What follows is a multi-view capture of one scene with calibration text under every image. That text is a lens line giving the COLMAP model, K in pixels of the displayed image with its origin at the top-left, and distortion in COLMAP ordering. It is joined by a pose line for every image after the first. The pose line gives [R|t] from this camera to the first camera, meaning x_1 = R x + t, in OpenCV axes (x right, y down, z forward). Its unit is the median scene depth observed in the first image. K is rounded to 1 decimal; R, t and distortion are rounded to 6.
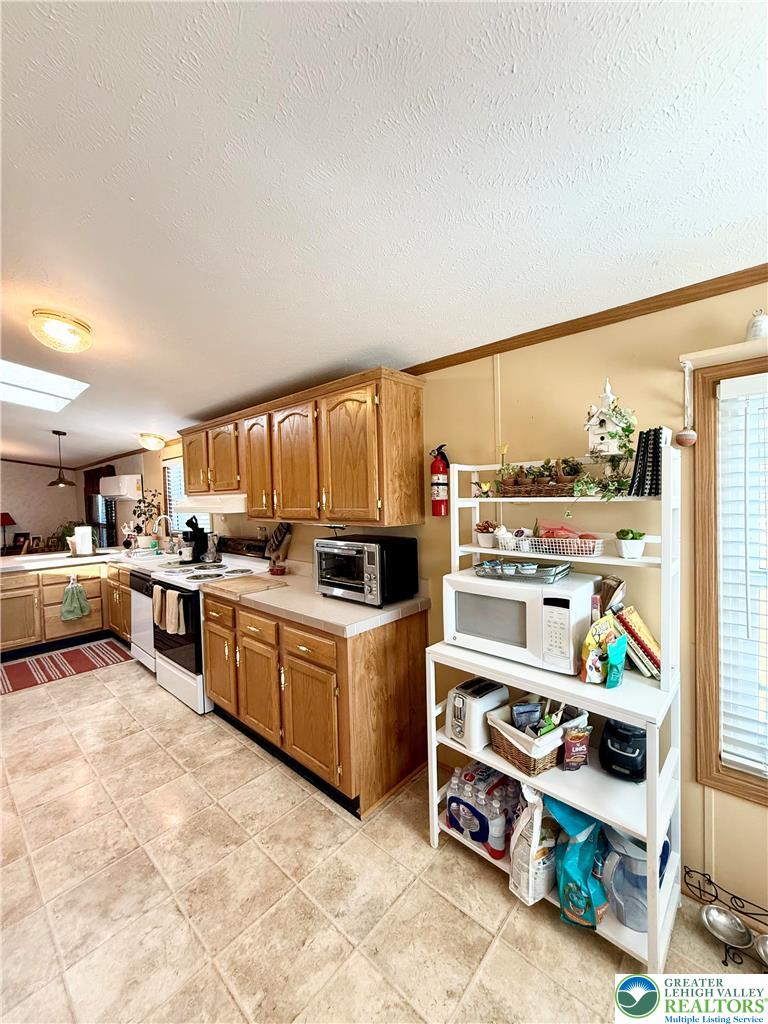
lens RADIAL K [[407.9, 0, 389.2], [0, 407.9, 506.5], [0, 0, 1]] dist [0.001015, -0.000045]
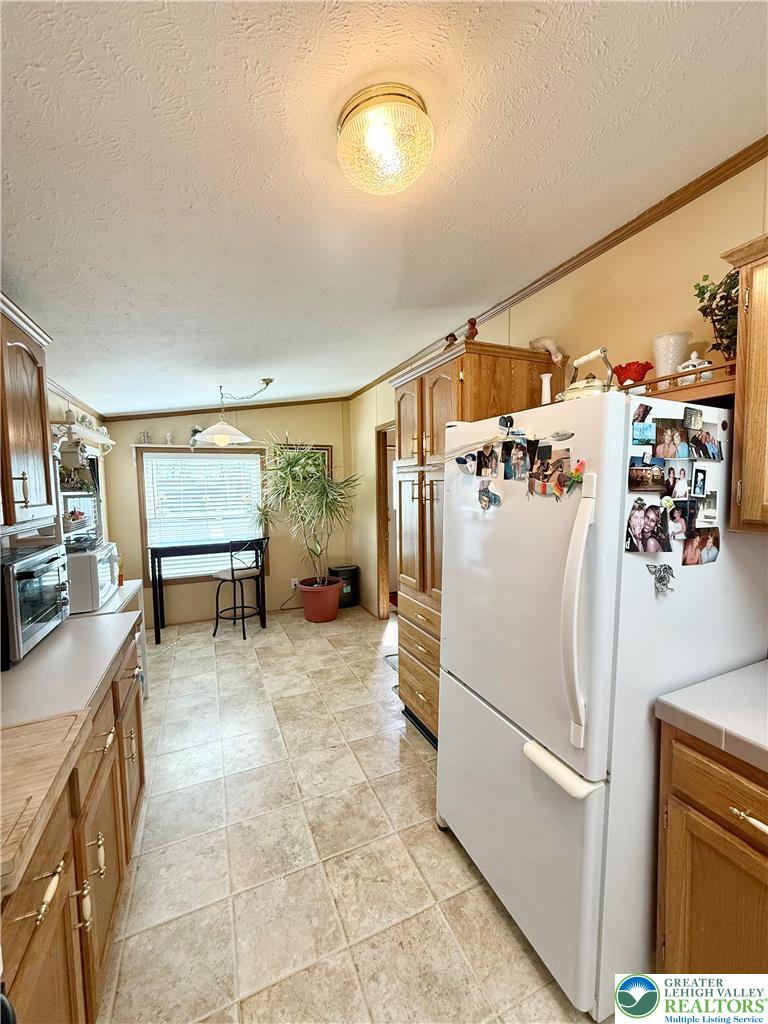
lens RADIAL K [[407.9, 0, 381.7], [0, 407.9, 507.7], [0, 0, 1]] dist [0.001015, -0.000045]
pose [[-0.905248, 0.014025, 0.424653, -0.853098], [0.049646, 0.996100, 0.072934, -0.007085], [-0.421974, 0.087105, -0.902414, 1.283457]]
